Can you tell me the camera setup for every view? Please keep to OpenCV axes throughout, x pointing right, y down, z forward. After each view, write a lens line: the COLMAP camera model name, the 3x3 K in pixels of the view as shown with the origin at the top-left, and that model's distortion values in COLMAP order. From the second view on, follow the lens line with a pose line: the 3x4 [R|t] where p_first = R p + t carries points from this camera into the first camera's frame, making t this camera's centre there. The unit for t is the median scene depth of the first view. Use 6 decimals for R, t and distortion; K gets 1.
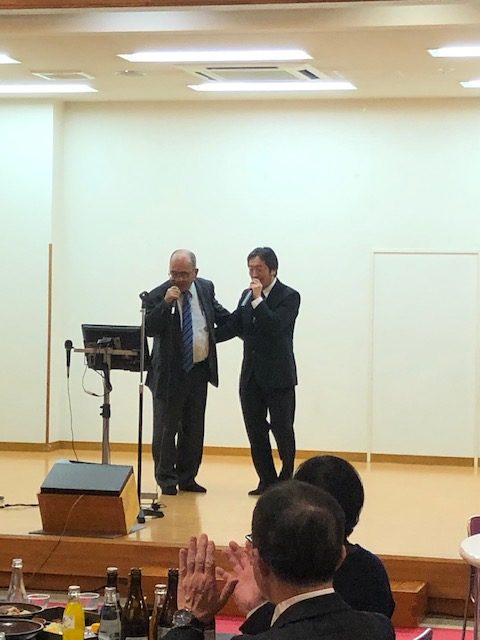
lens RADIAL K [[1724.2, 0, 237.7], [0, 1724.2, 320.7], [0, 0, 1]] dist [0.123229, 0.000000]
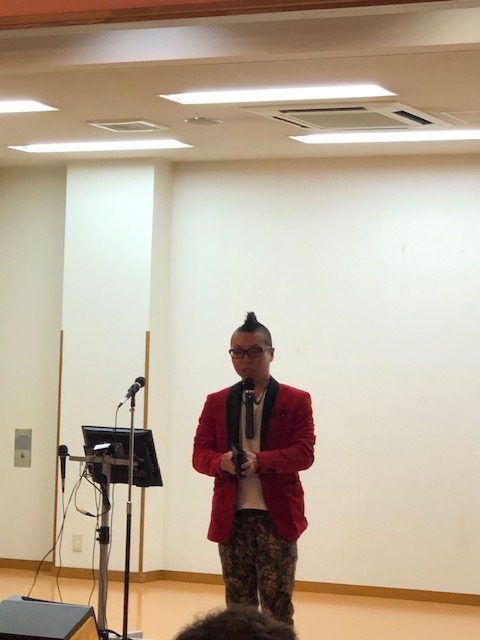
lens RADIAL K [[1924.0, 0, 240.0], [0, 1924.0, 318.9], [0, 0, 1]] dist [-0.184995, 0.000000]
pose [[0.980627, 0.001344, -0.195881, 0.143764], [-0.012940, 0.998236, -0.057935, 0.002984], [0.195458, 0.059347, 0.978915, 0.129311]]
